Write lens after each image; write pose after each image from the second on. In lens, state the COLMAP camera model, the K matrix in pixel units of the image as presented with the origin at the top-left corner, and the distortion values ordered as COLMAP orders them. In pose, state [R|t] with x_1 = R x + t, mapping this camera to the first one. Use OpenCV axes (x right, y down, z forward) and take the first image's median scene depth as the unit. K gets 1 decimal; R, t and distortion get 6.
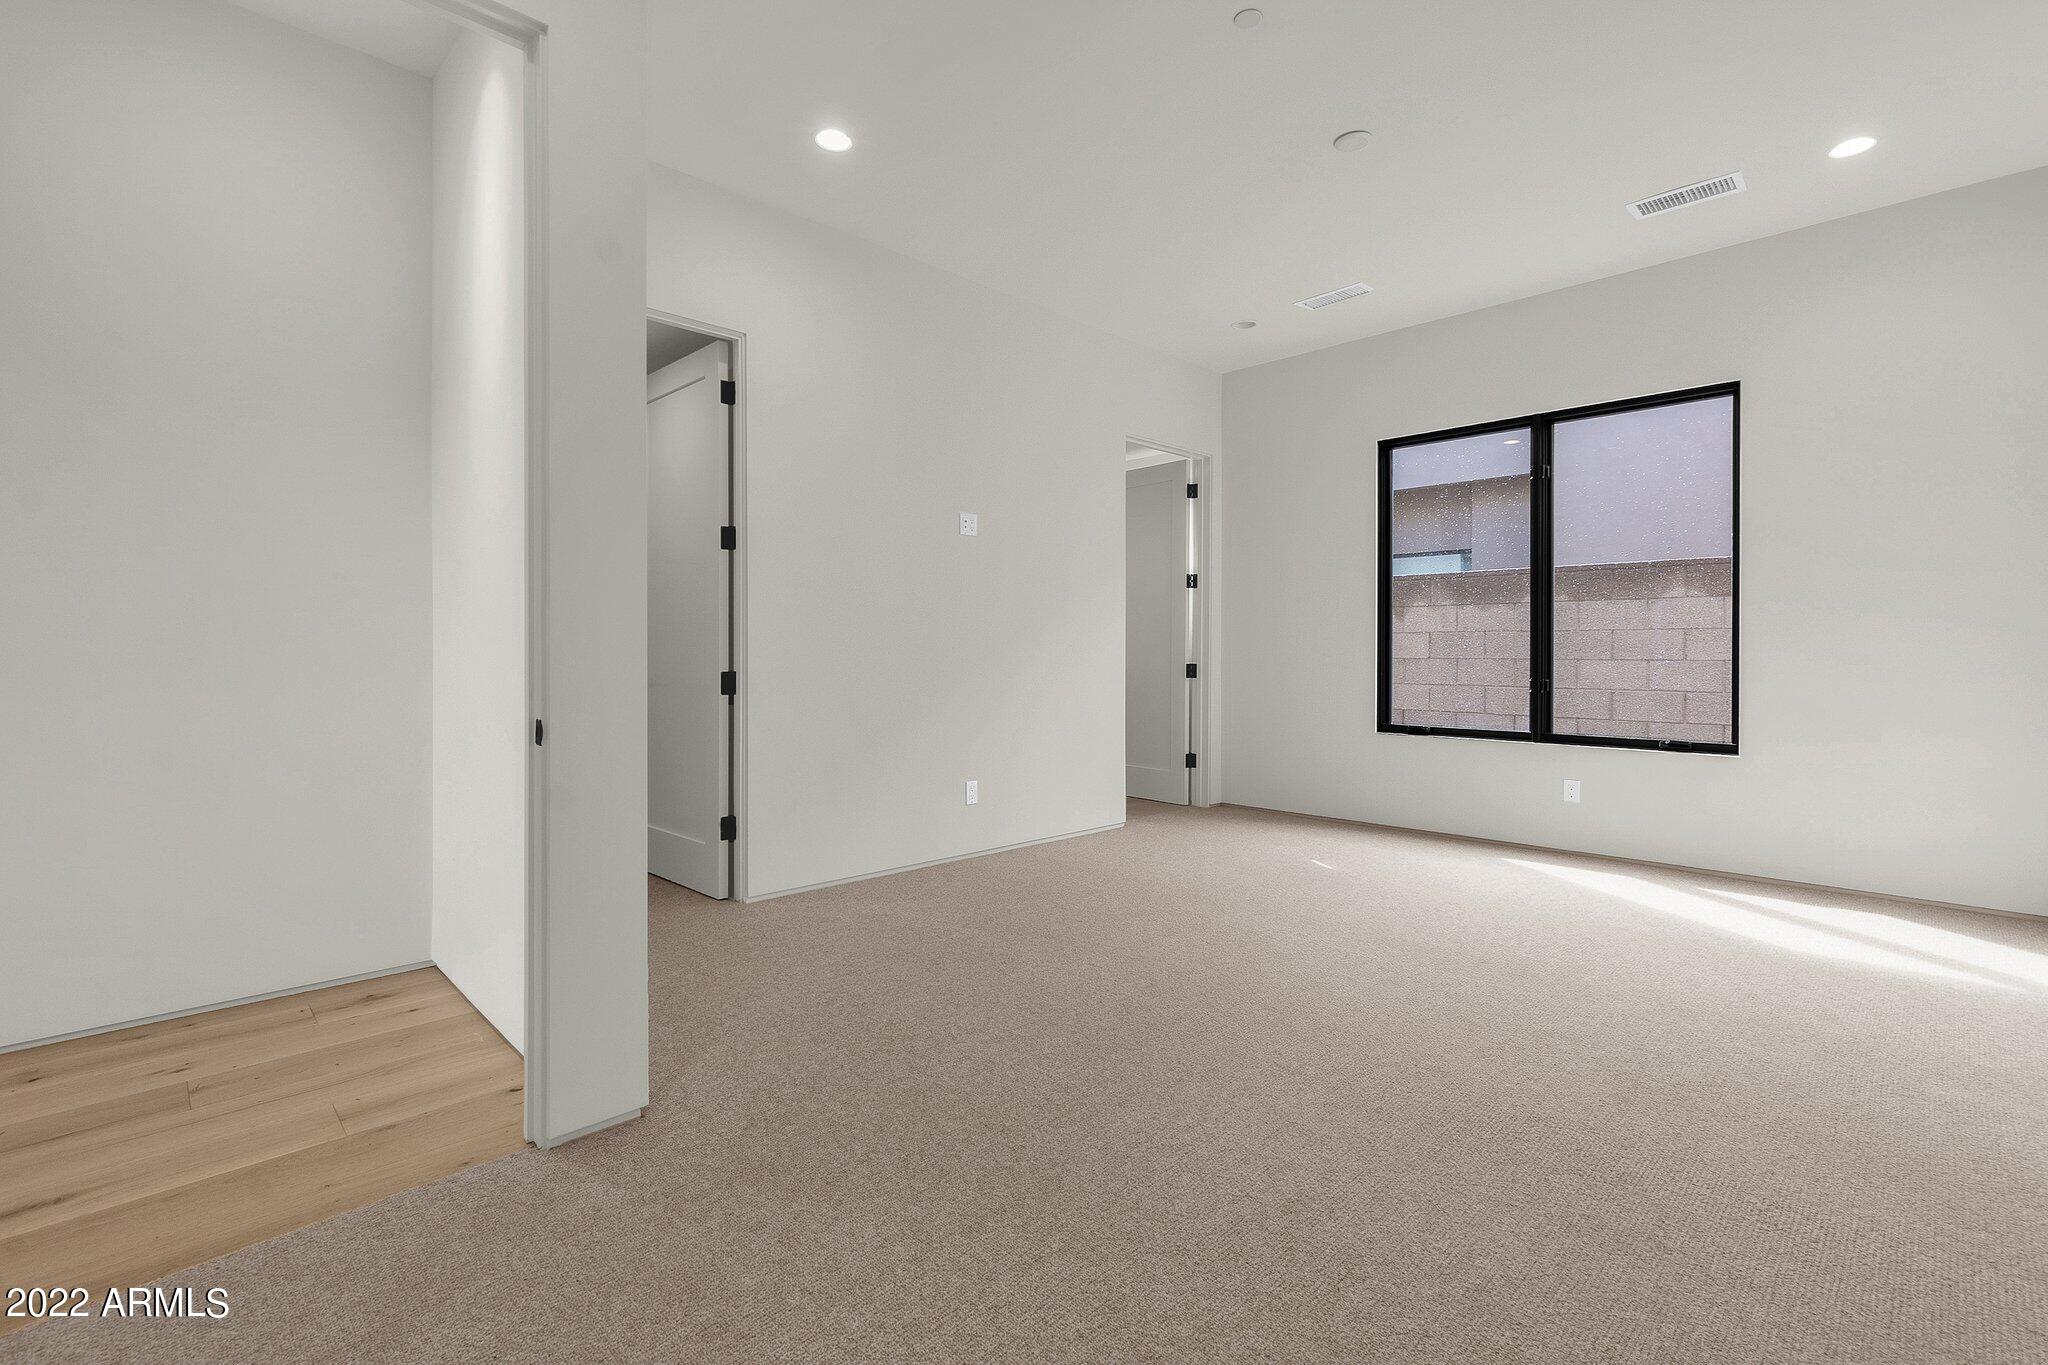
lens RADIAL K [[914.6, 0, 1030.5], [0, 914.6, 663.5], [0, 0, 1]] dist [-0.003771, 0.000280]
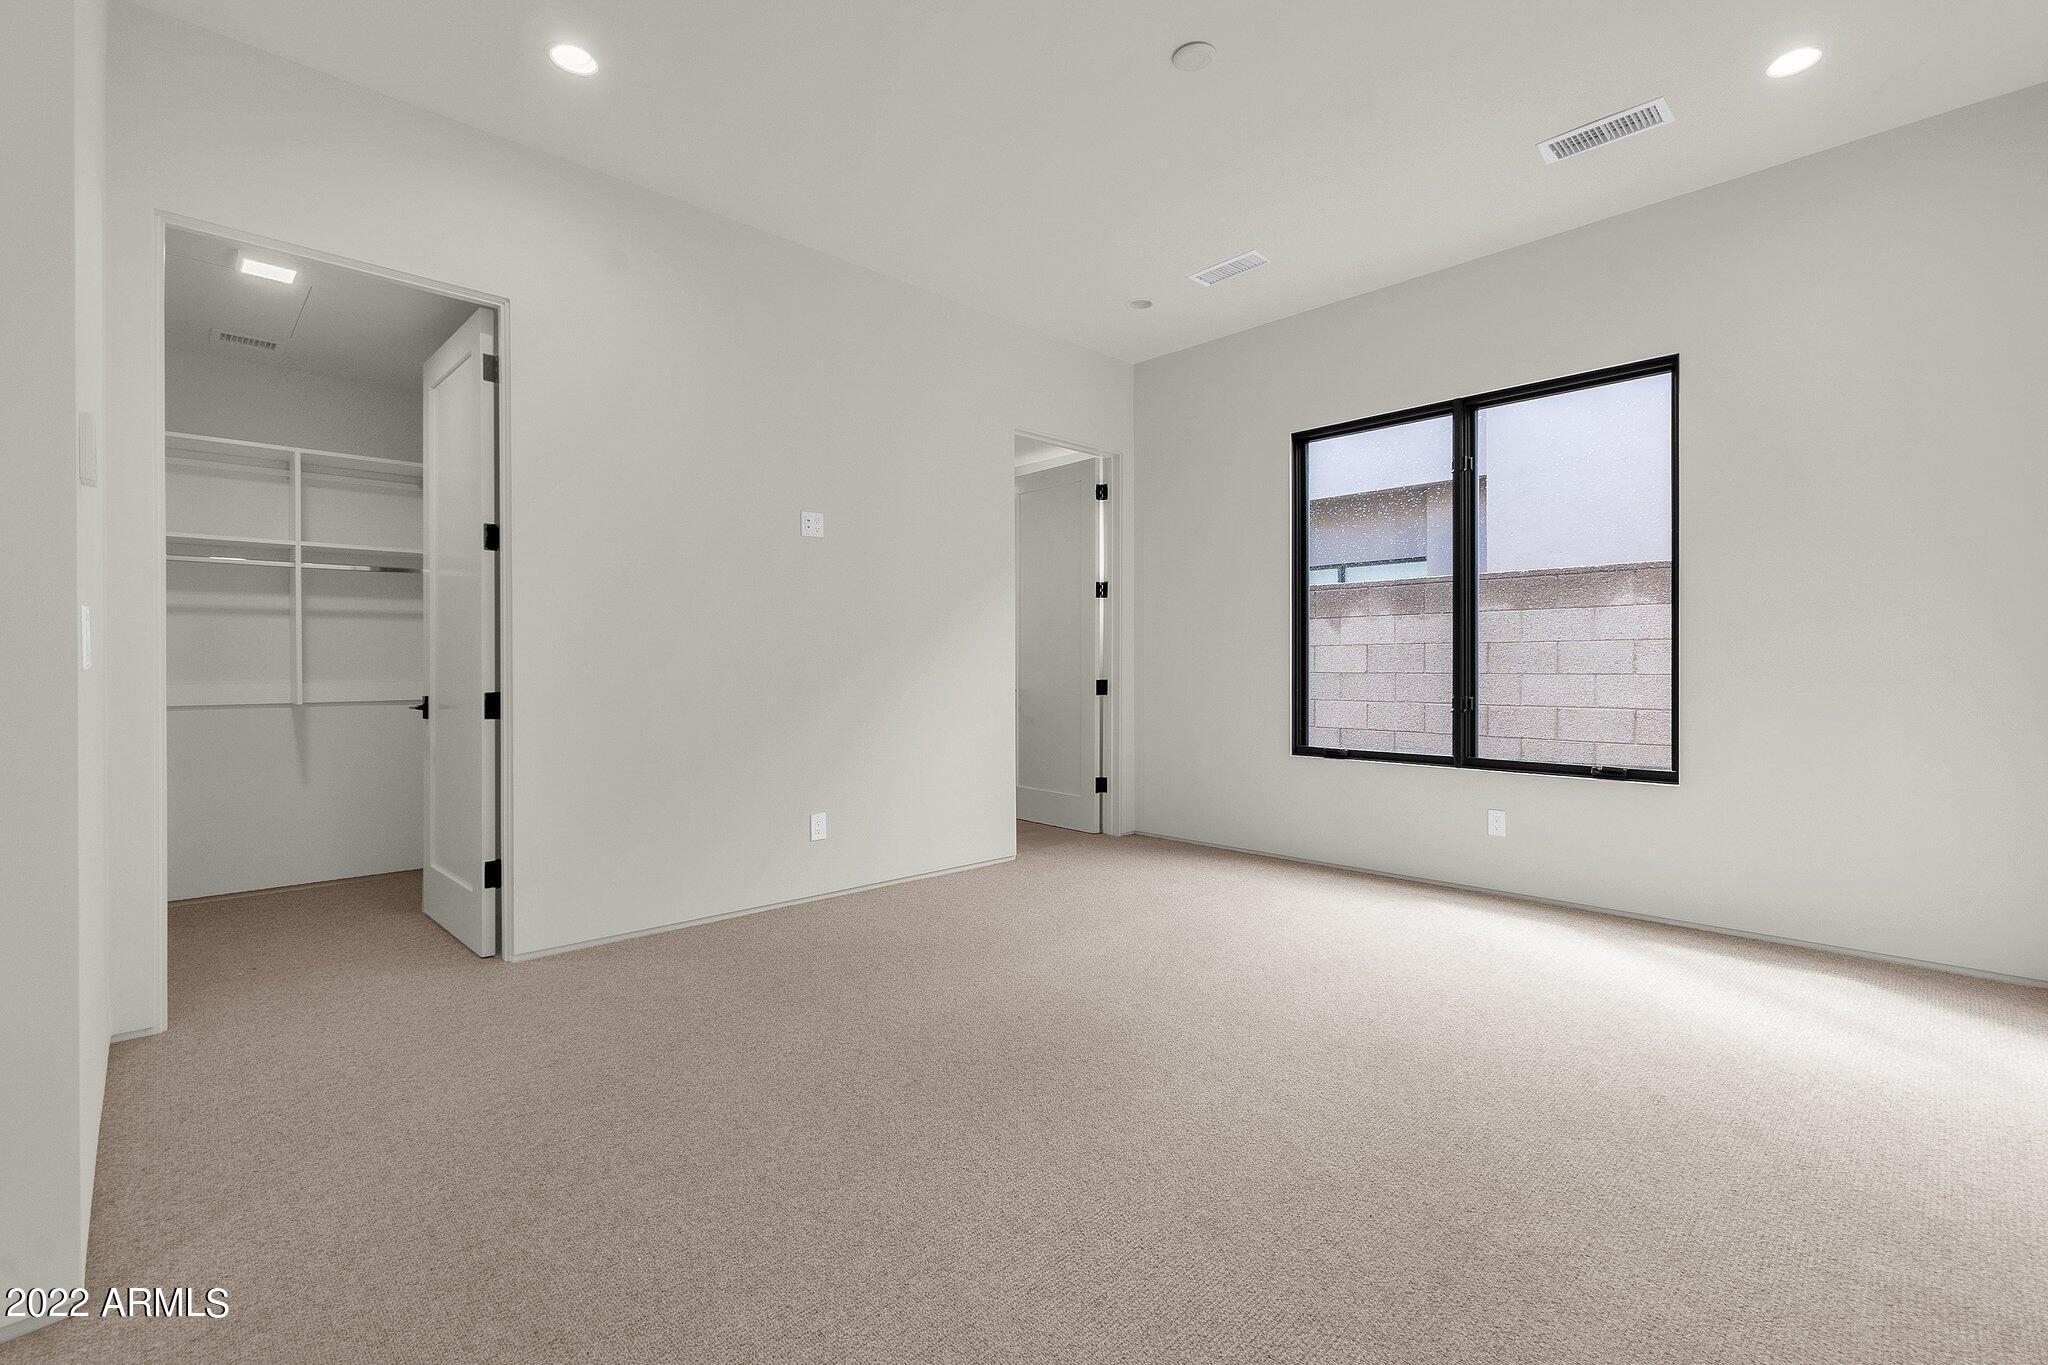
lens RADIAL K [[914.6, 0, 1017.5], [0, 914.6, 676.8], [0, 0, 1]] dist [-0.003771, 0.000280]
pose [[0.999989, -0.003438, -0.003300, 0.131644], [0.003433, 0.999993, -0.001437, -0.002408], [0.003305, 0.001426, 0.999994, 0.112558]]
